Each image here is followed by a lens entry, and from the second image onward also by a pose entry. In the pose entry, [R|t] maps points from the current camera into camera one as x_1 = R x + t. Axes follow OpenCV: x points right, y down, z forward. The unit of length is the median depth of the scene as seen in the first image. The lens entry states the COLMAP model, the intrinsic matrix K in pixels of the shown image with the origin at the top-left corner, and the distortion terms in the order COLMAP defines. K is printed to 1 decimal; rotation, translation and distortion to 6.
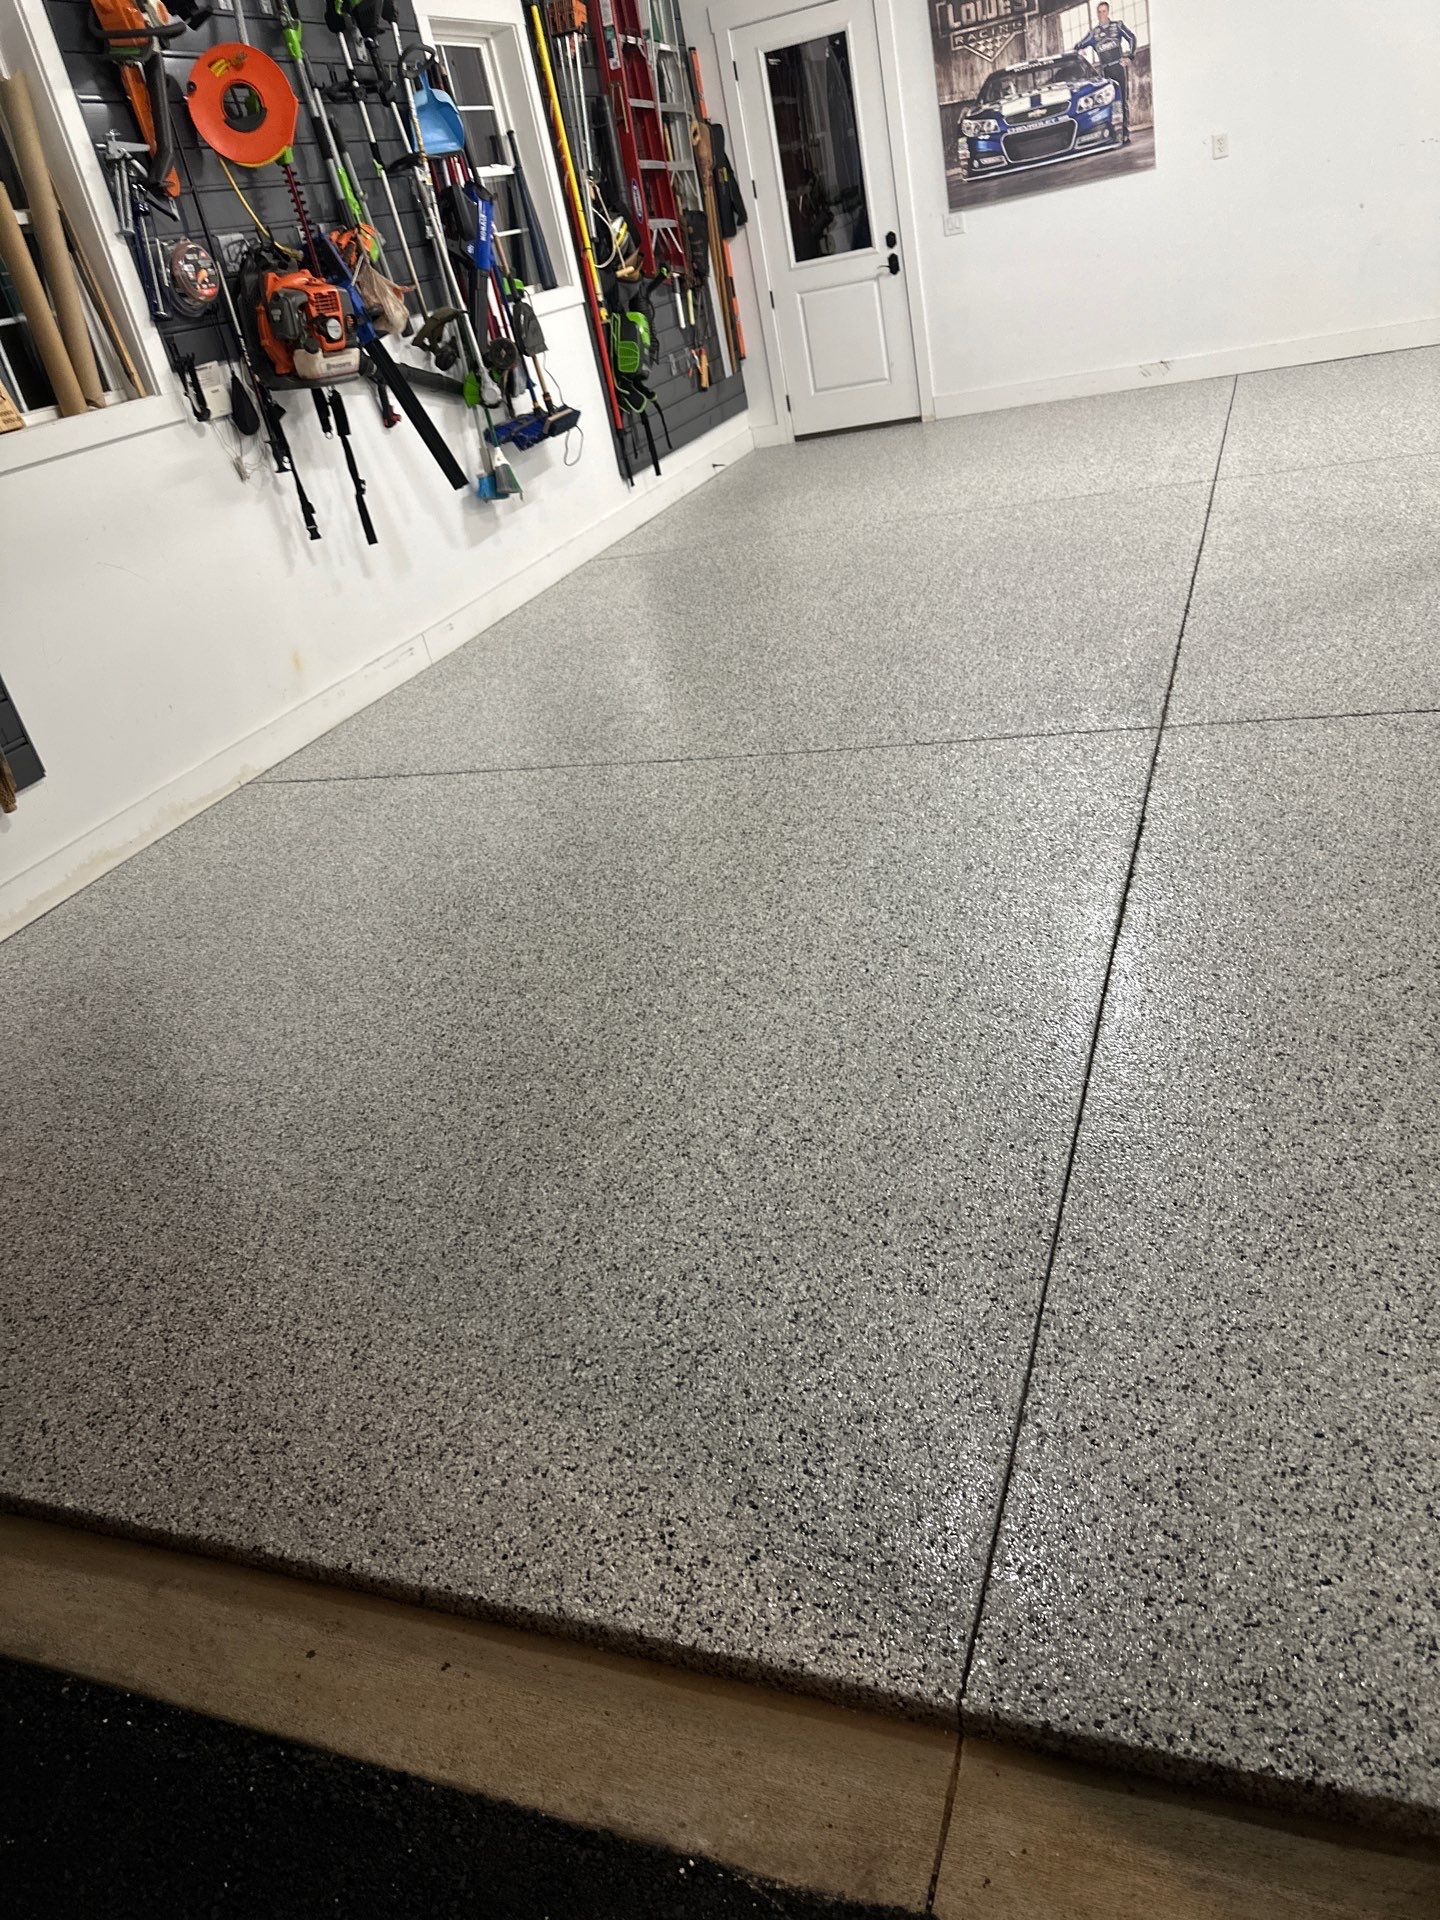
lens RADIAL K [[1354.1, 0, 720.0], [0, 1354.1, 960.0], [0, 0, 1]] dist [0.015401, -0.028931]
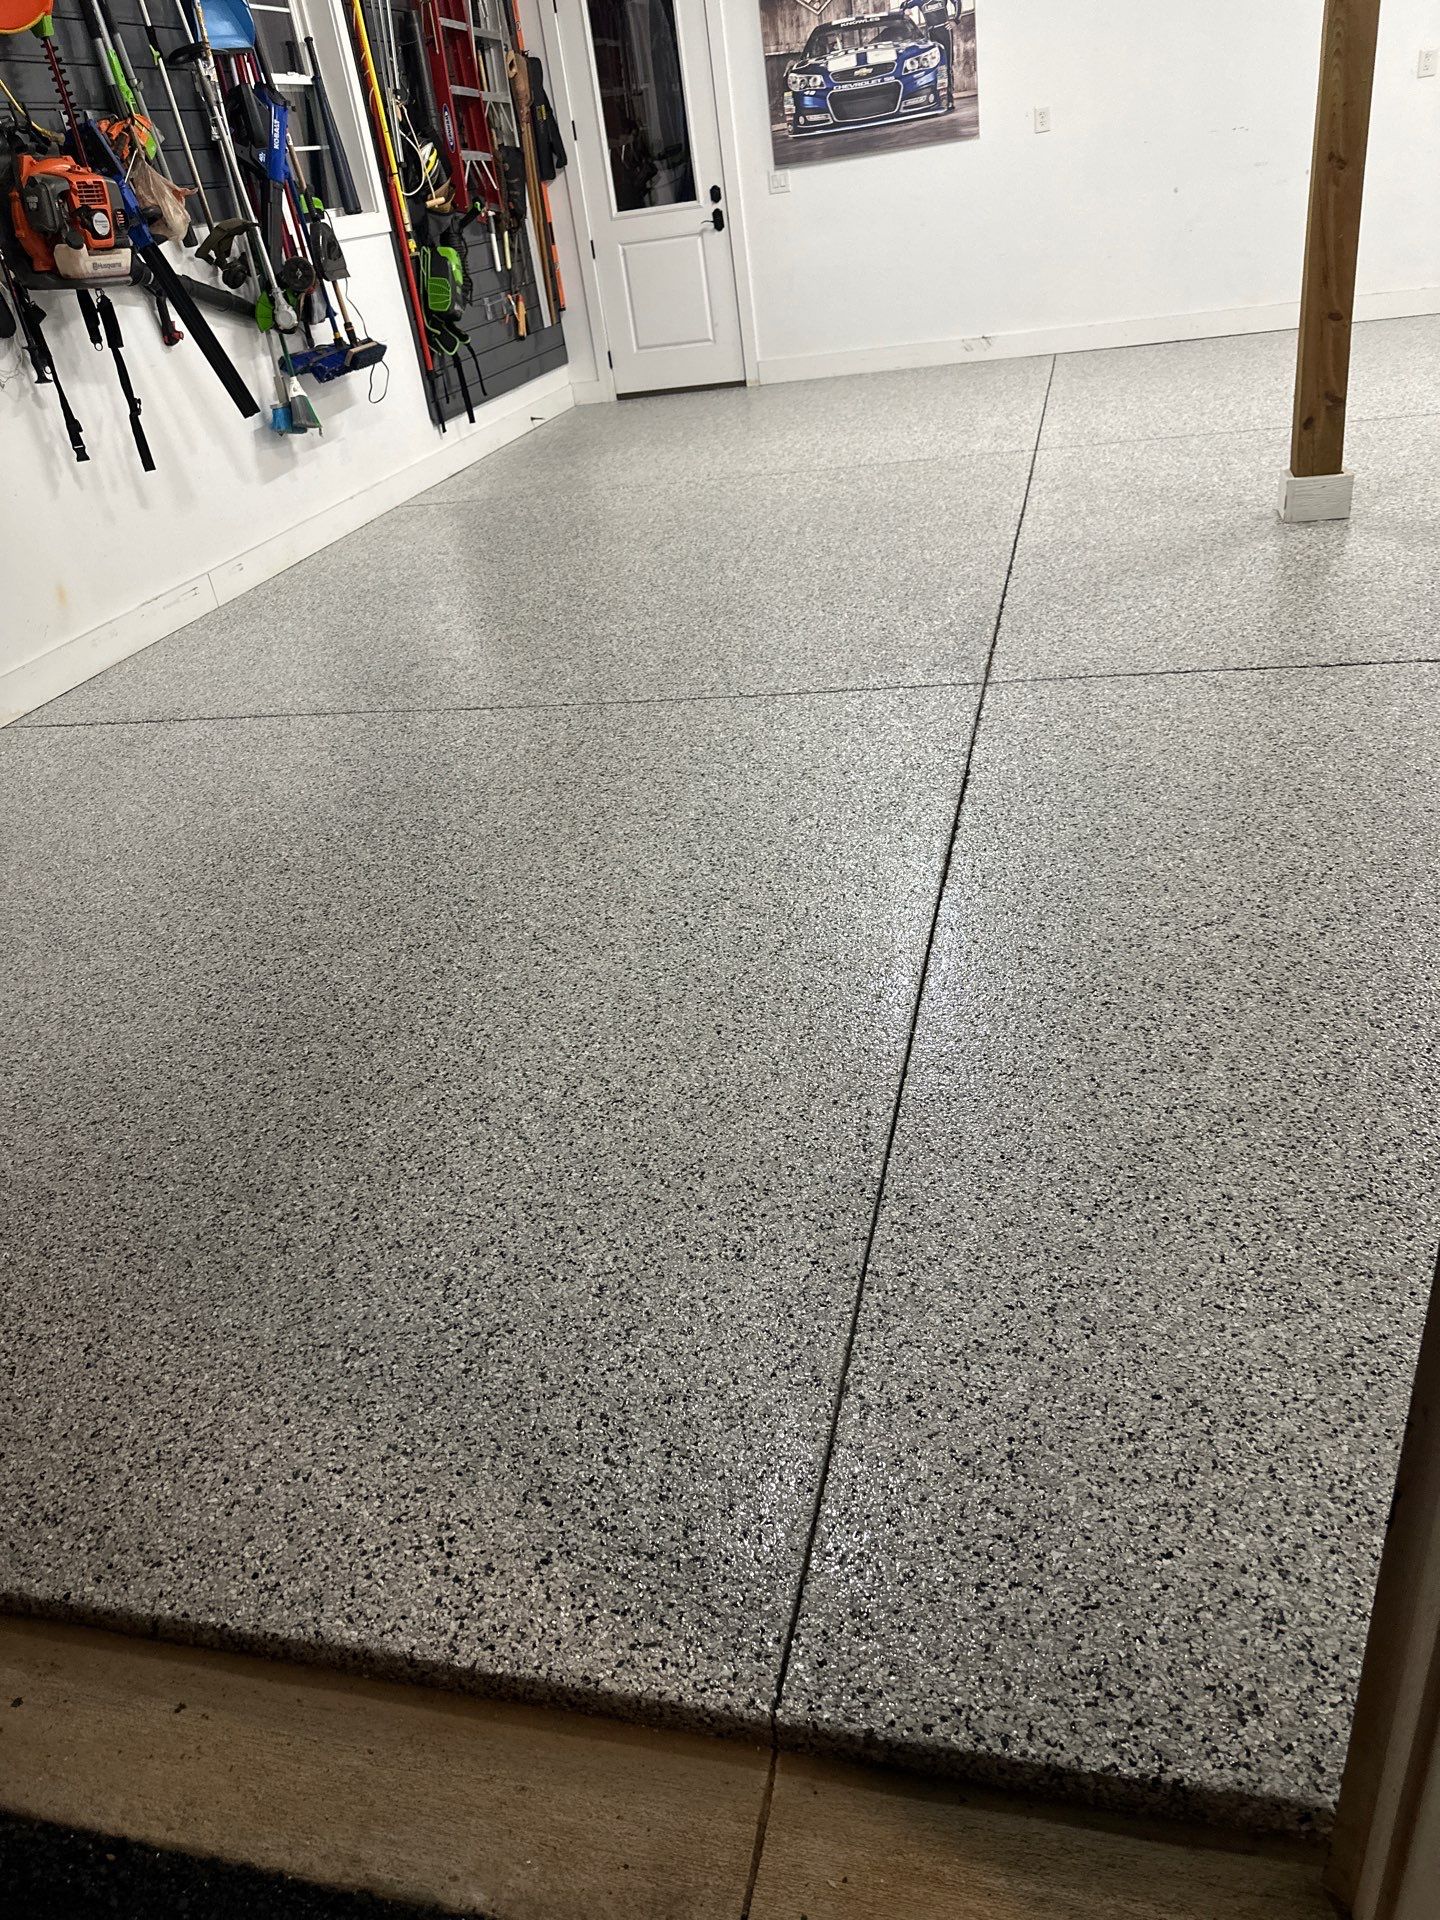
lens RADIAL K [[1367.6, 0, 720.0], [0, 1367.6, 960.0], [0, 0, 1]] dist [0.032106, -0.051003]
pose [[0.991799, 0.000085, 0.127807, 0.021024], [-0.001783, 0.999912, 0.013172, 0.034039], [-0.127795, -0.013292, 0.991712, 0.094539]]
